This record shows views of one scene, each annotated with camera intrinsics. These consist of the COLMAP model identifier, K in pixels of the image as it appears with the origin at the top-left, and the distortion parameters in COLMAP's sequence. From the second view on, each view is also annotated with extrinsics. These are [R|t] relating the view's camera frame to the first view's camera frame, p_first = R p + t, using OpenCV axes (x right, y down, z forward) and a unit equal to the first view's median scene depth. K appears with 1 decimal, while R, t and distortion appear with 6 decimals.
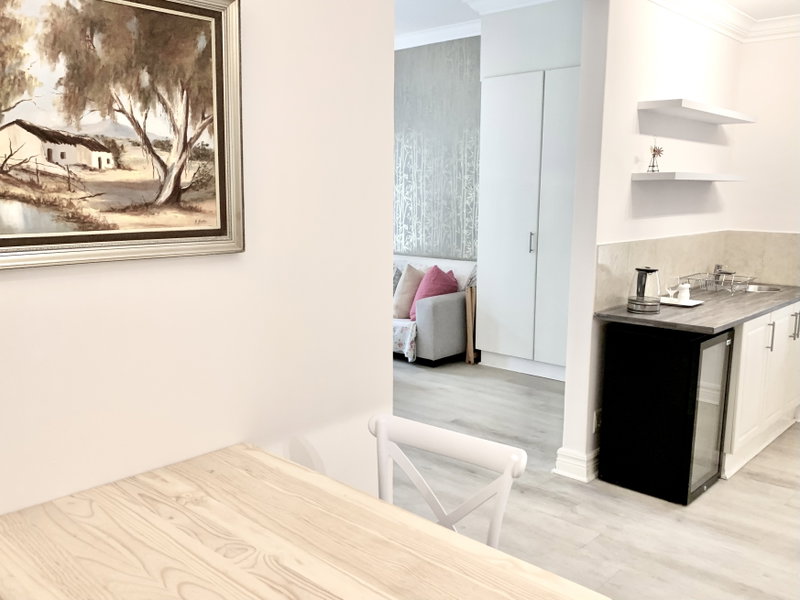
lens RADIAL K [[700.7, 0, 400.0], [0, 700.7, 300.0], [0, 0, 1]] dist [0.089580, -0.165370]
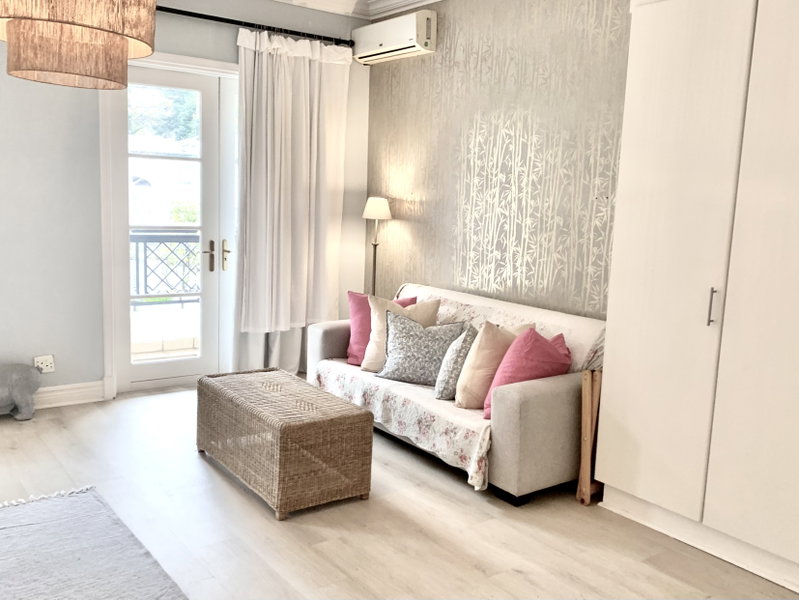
lens RADIAL K [[753.6, 0, 395.8], [0, 753.6, 286.6], [0, 0, 1]] dist [0.172211, -0.508477]
pose [[0.983068, 0.062302, -0.172322, 0.042921], [-0.068097, 0.997288, -0.027922, -0.054416], [0.170115, 0.039184, 0.984645, 0.329628]]
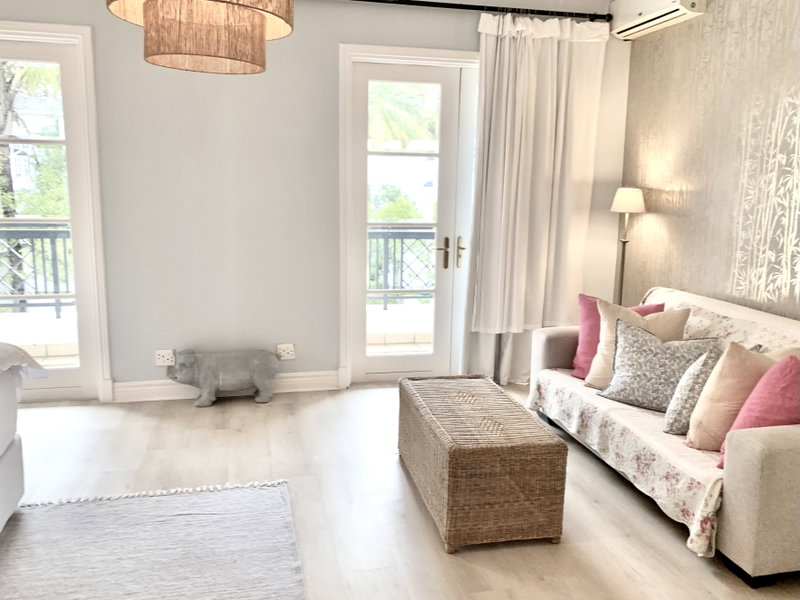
lens RADIAL K [[700.7, 0, 400.0], [0, 700.7, 300.0], [0, 0, 1]] dist [0.089580, -0.165370]
pose [[0.828486, 0.106417, -0.549805, 0.081849], [-0.102760, 0.993997, 0.037546, -0.070649], [0.550501, 0.025392, 0.834449, 0.460419]]
